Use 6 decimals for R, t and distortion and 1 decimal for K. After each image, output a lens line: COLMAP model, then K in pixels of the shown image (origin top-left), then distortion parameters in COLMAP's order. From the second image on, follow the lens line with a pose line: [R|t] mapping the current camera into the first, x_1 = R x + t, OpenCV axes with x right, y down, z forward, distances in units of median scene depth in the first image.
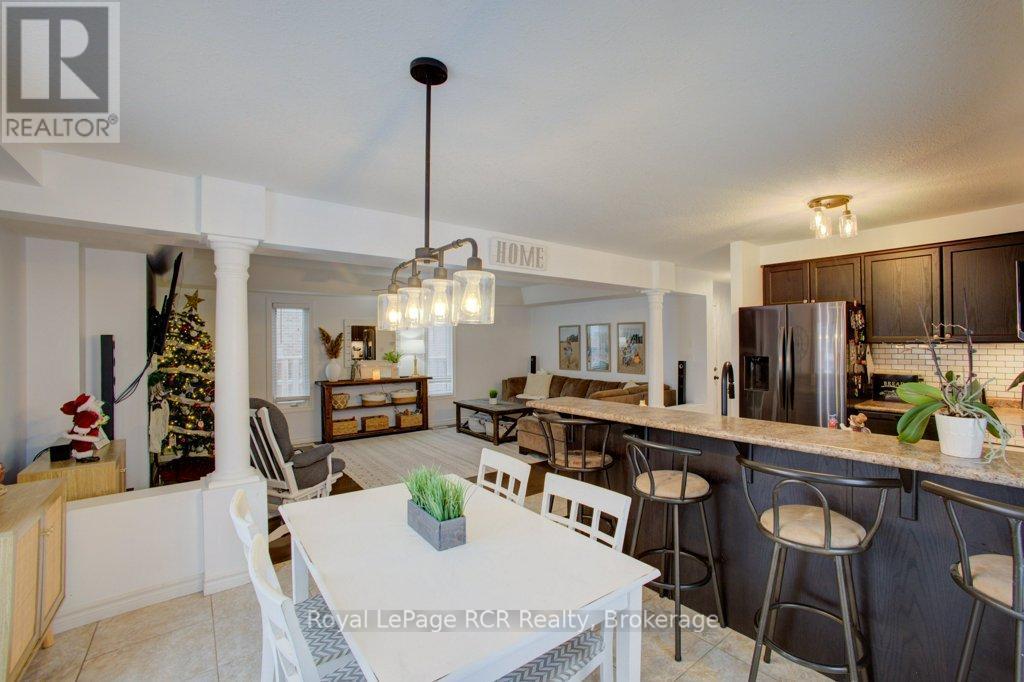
lens RADIAL K [[404.3, 0, 521.1], [0, 404.3, 341.9], [0, 0, 1]] dist [0.000581, -0.000186]
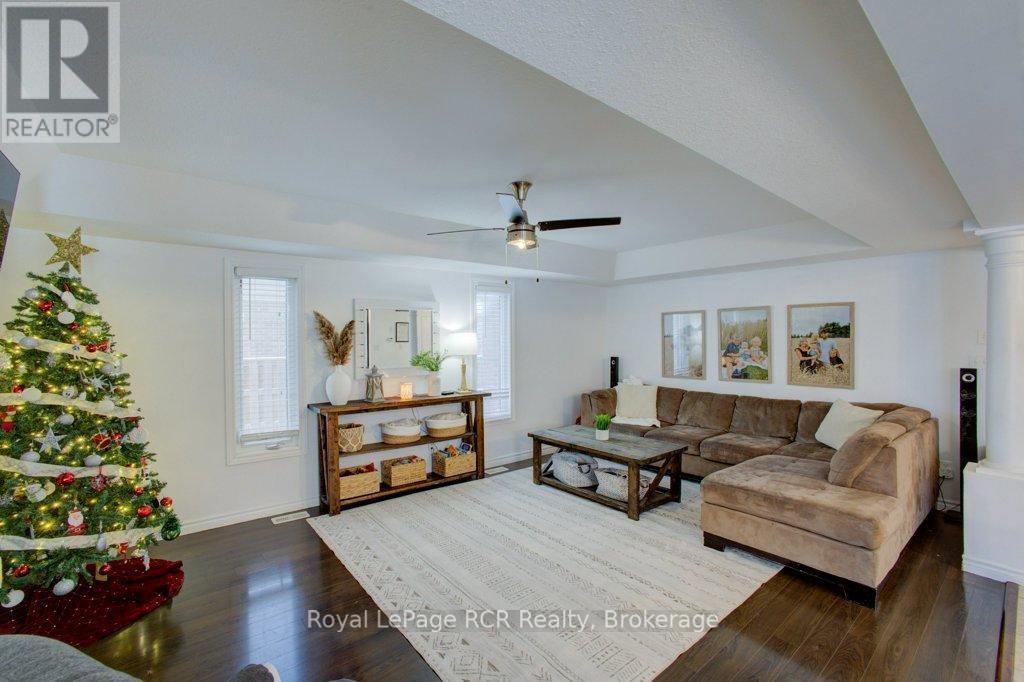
lens RADIAL K [[447.3, 0, 509.6], [0, 447.3, 335.9], [0, 0, 1]] dist [-0.010388, 0.001376]
pose [[0.999987, -0.002789, 0.004224, -0.216931], [0.002817, 0.999973, -0.006739, 0.003934], [-0.004205, 0.006751, 0.999968, 0.350079]]
